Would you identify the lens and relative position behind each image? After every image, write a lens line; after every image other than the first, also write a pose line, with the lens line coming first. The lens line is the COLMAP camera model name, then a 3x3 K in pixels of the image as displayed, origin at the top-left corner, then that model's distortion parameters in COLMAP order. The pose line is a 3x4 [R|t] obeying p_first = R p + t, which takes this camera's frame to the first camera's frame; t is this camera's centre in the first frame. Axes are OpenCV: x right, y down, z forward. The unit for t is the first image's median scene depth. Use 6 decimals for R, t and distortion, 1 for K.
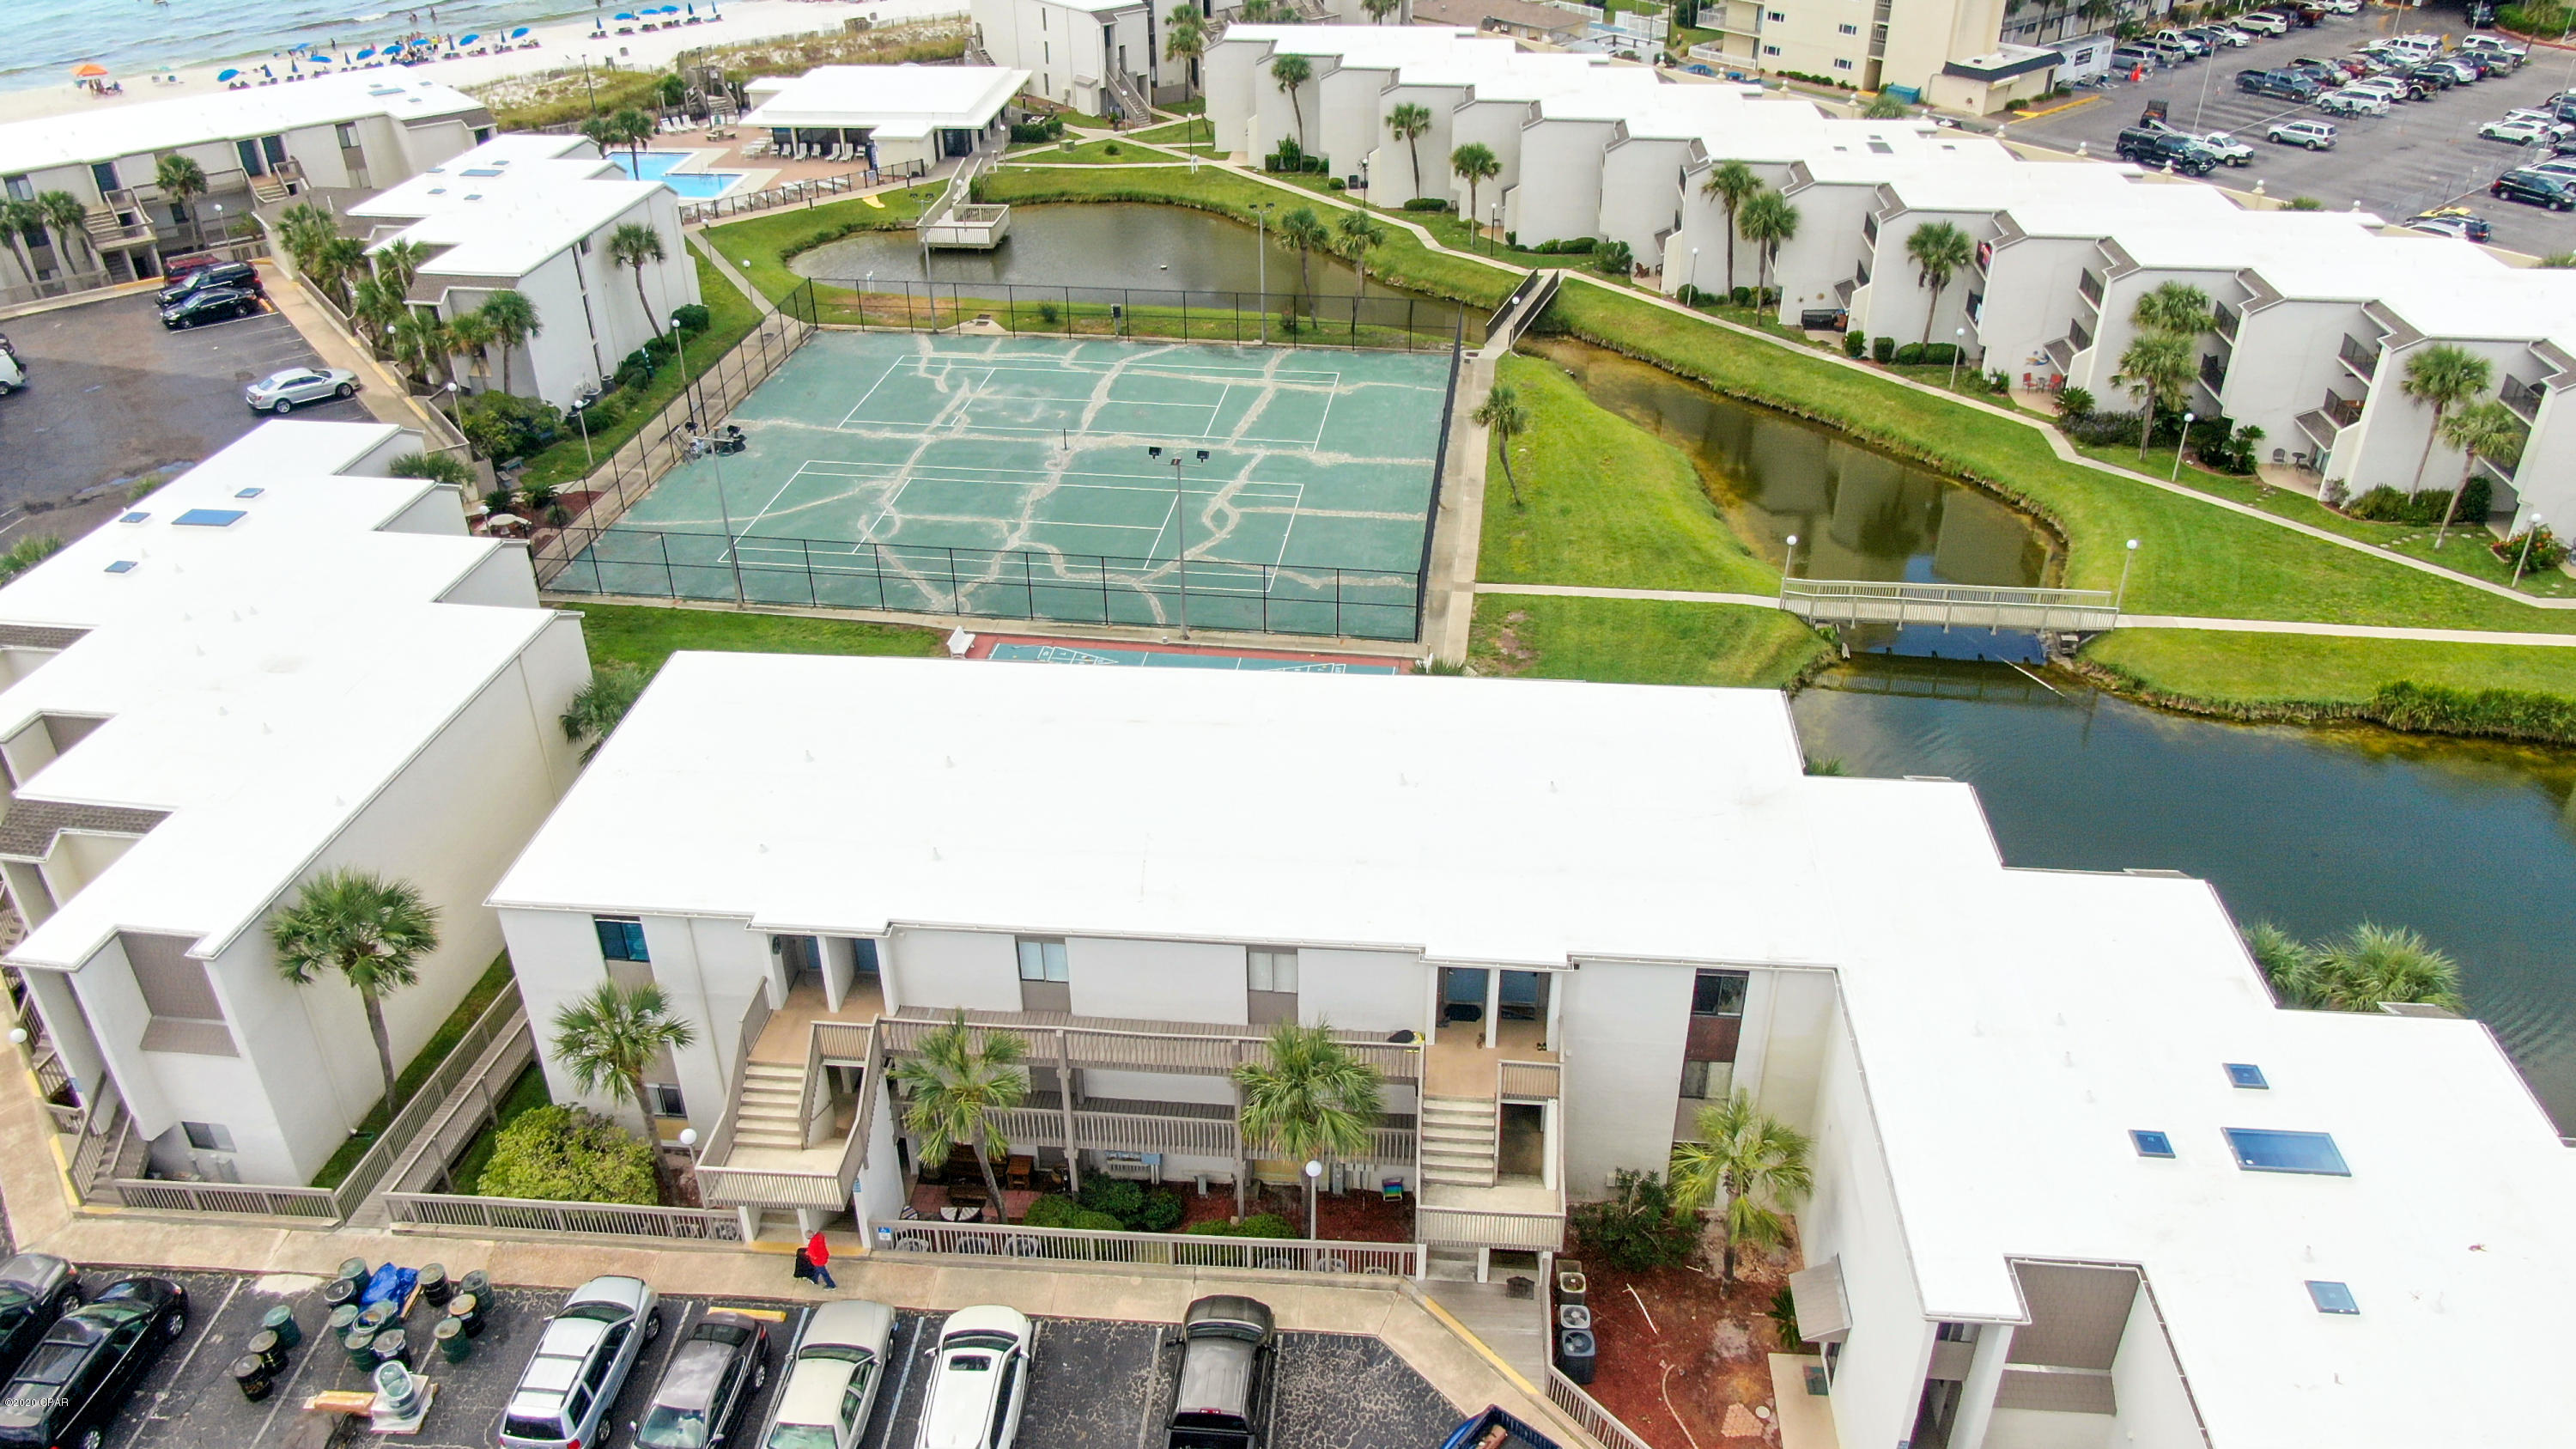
lens RADIAL K [[1856.9, 0, 1288.0], [0, 1856.9, 724.5], [0, 0, 1]] dist [-0.018722, -0.000366]
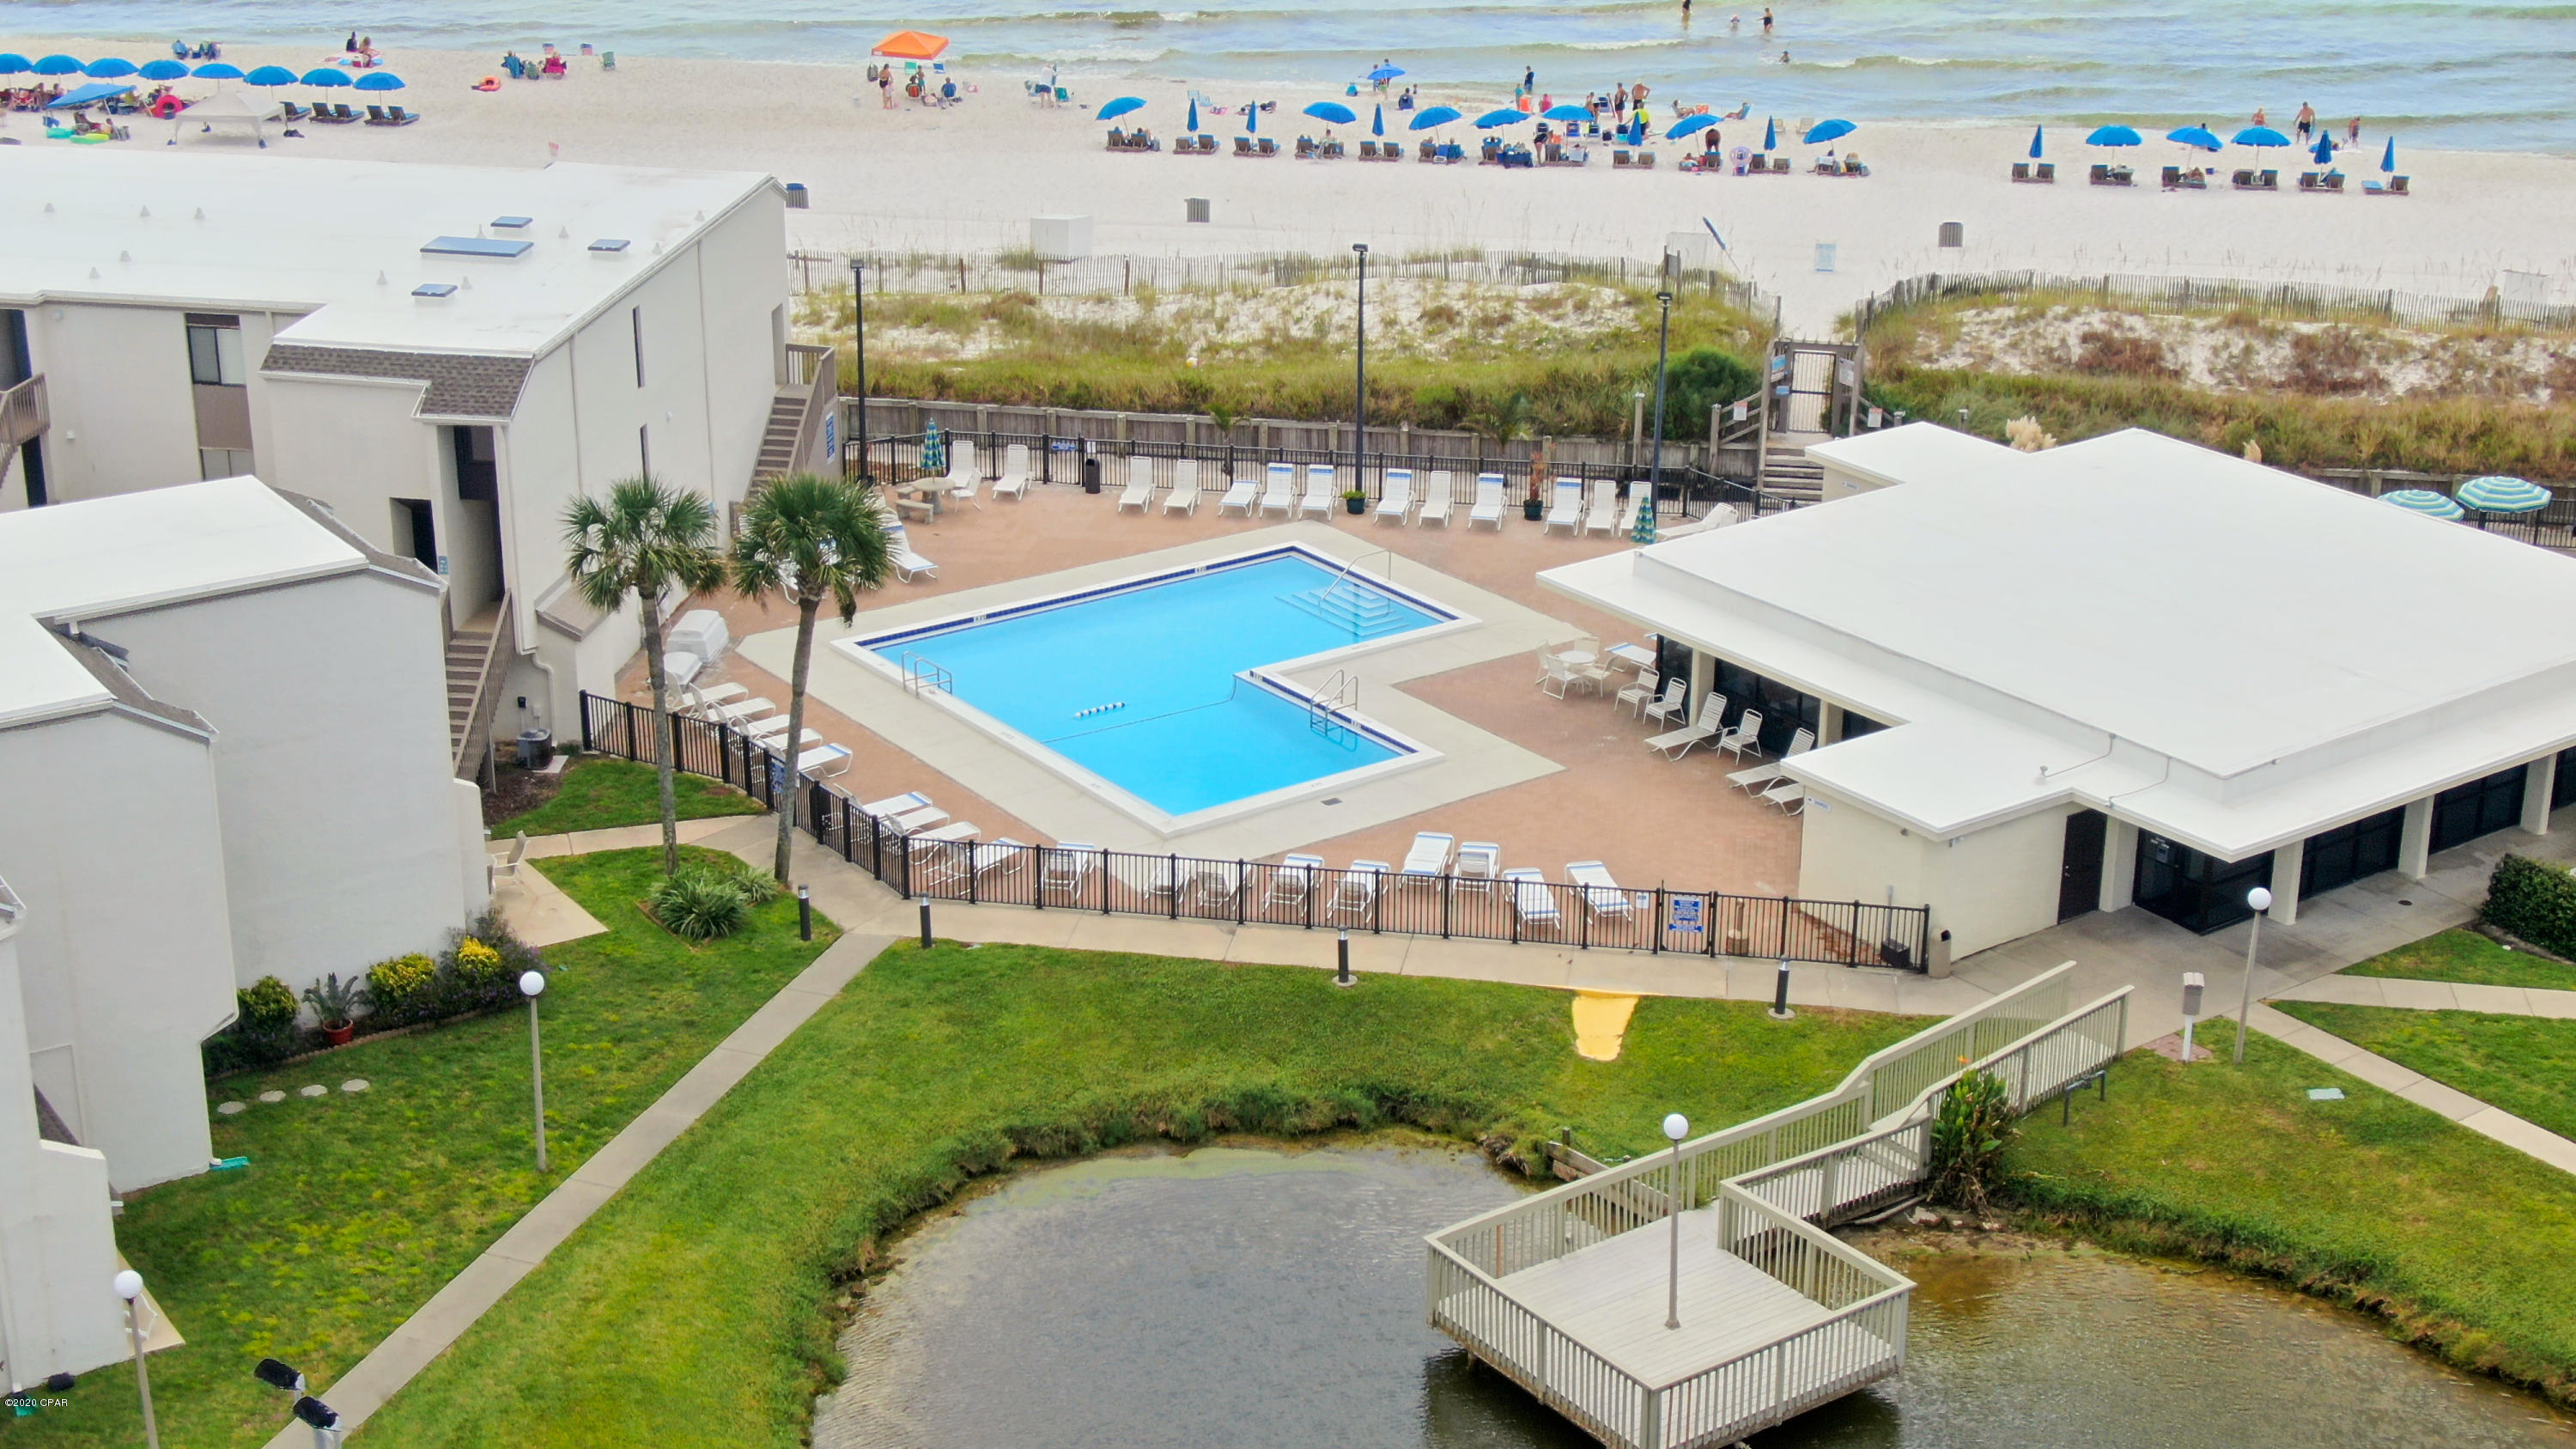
lens RADIAL K [[3552.4, 0, 1288.0], [0, 3552.4, 724.5], [0, 0, 1]] dist [0.307253, -1.374387]
pose [[0.662557, 0.279120, -0.695061, 0.125834], [-0.399304, 0.916734, -0.012492, -0.524807], [0.633699, 0.285817, 0.718842, 1.093011]]
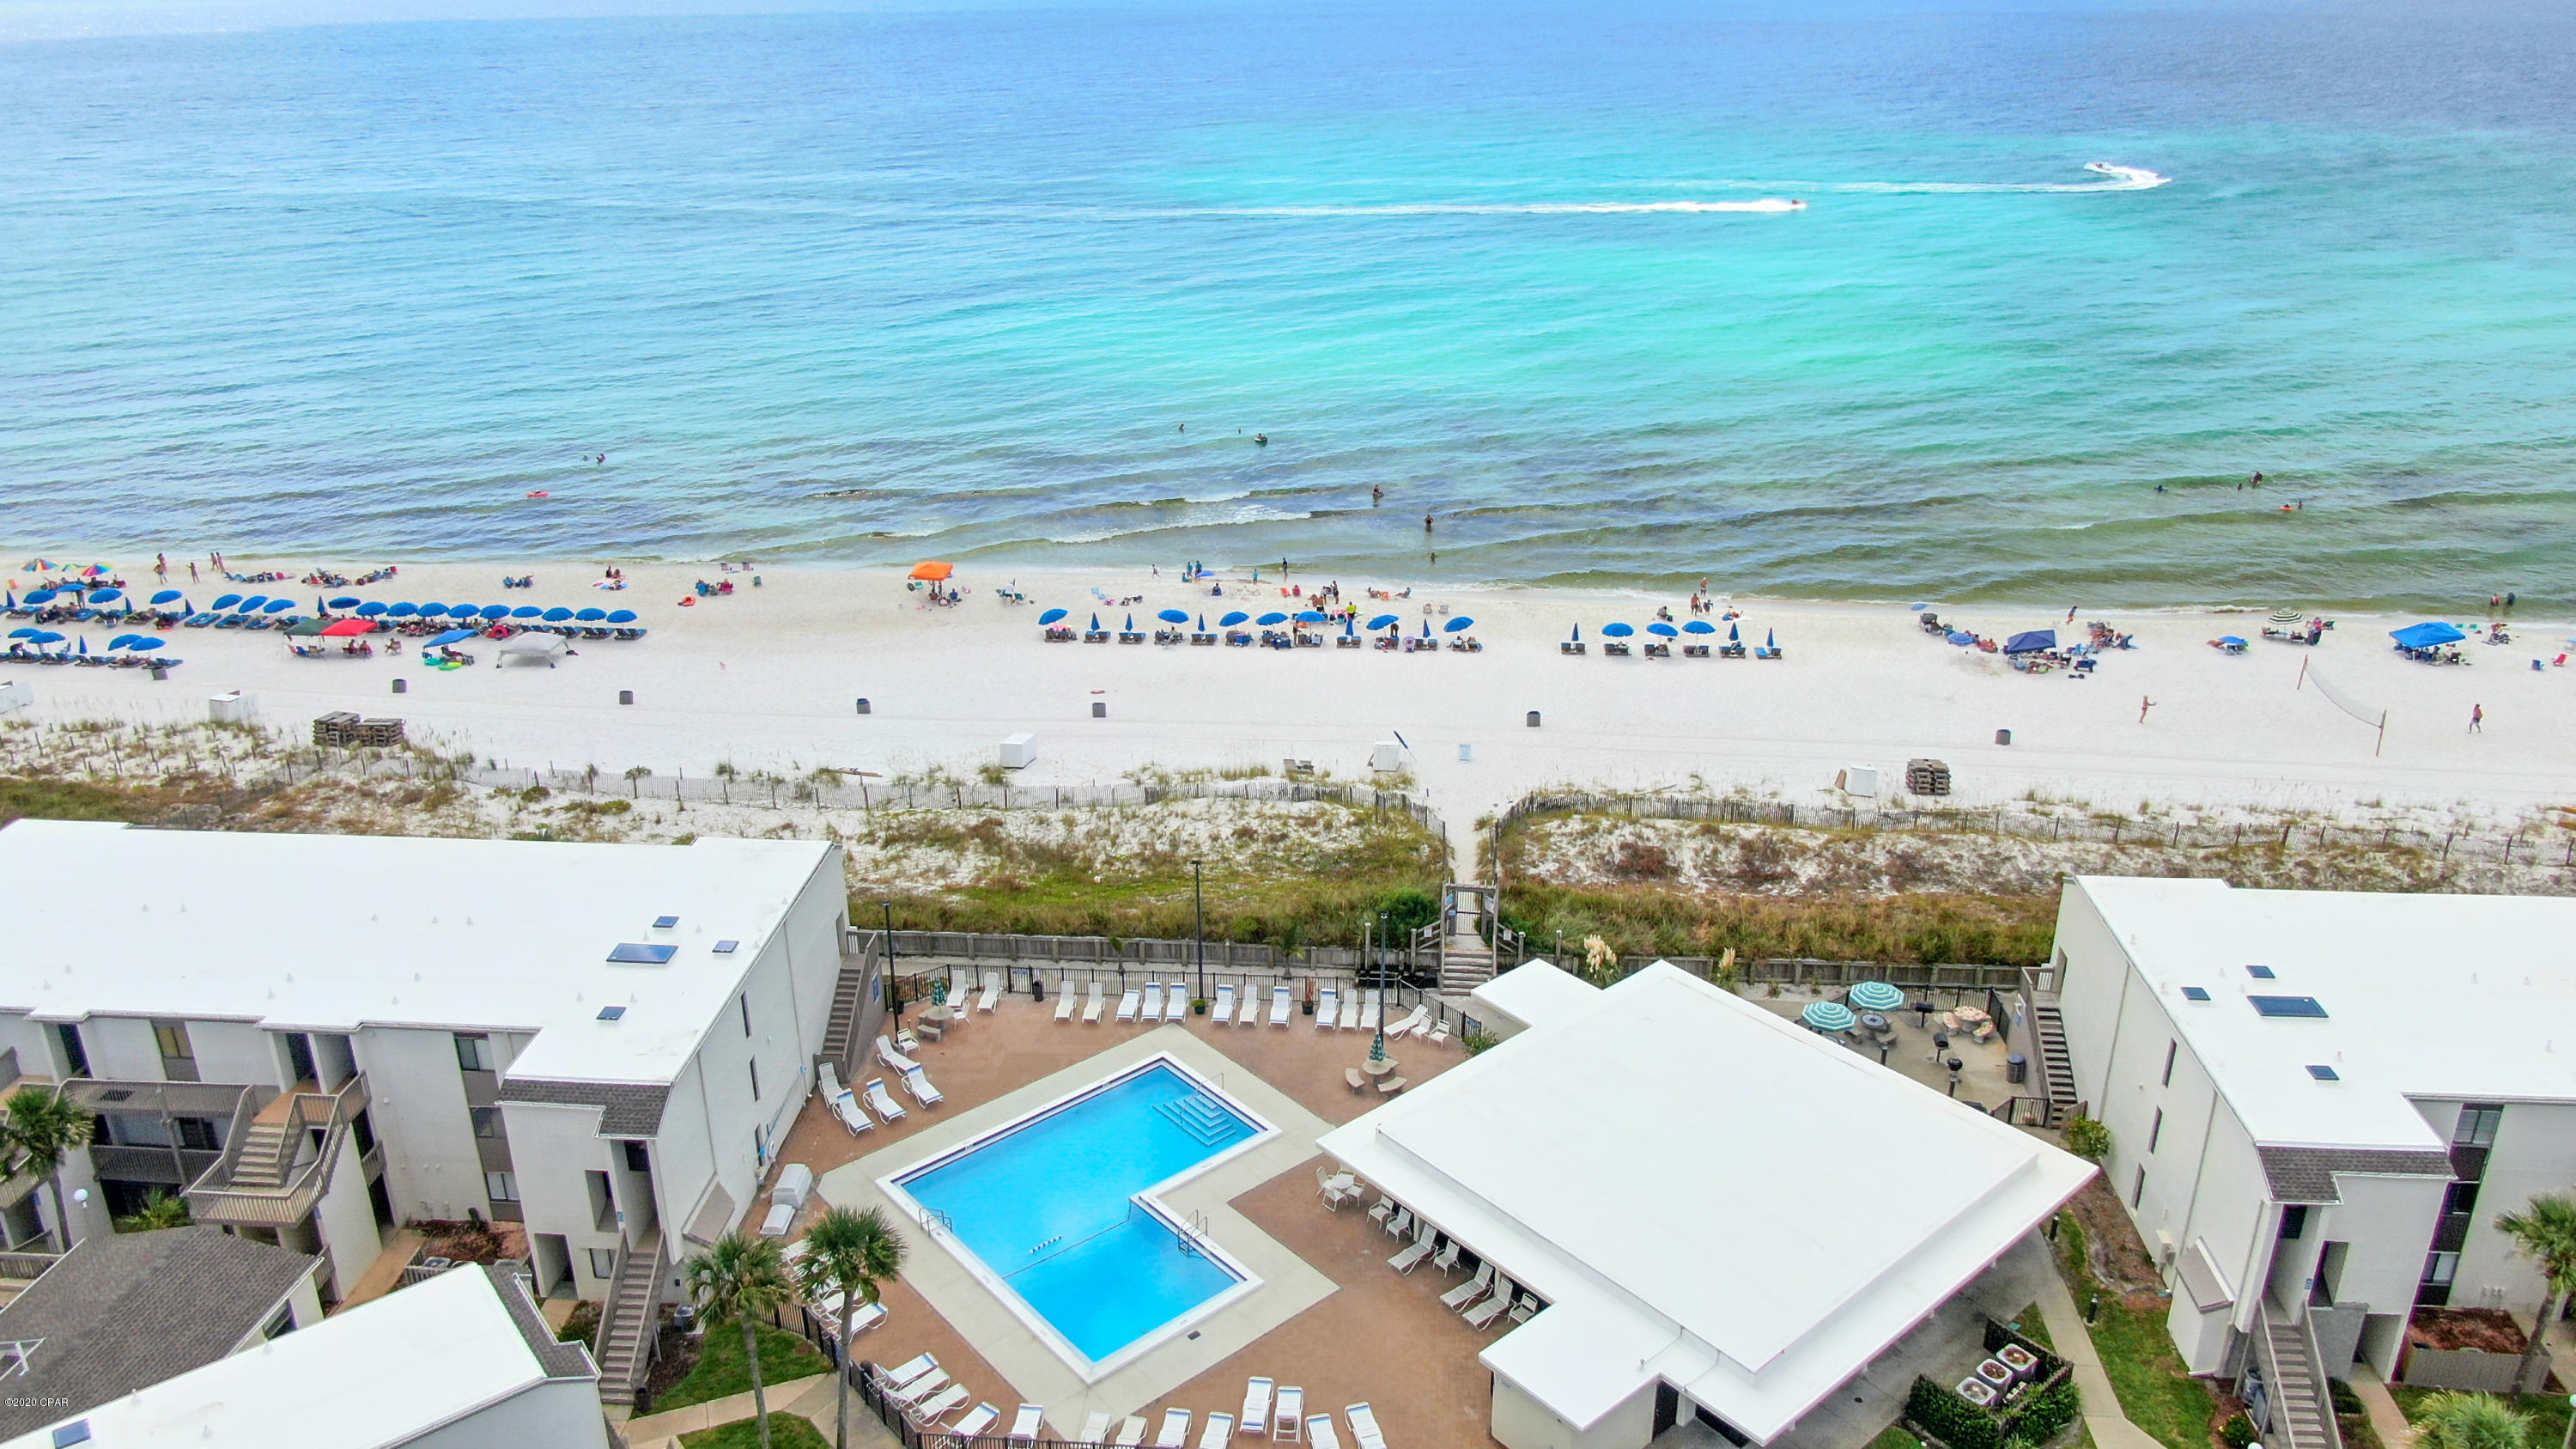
lens RADIAL K [[1856.9, 0, 1288.0], [0, 1856.9, 724.5], [0, 0, 1]] dist [-0.018722, -0.000366]
pose [[0.717882, 0.269214, -0.642004, -0.065288], [-0.359982, 0.932890, -0.011336, -0.773827], [0.595868, 0.239248, 0.766617, 1.154231]]
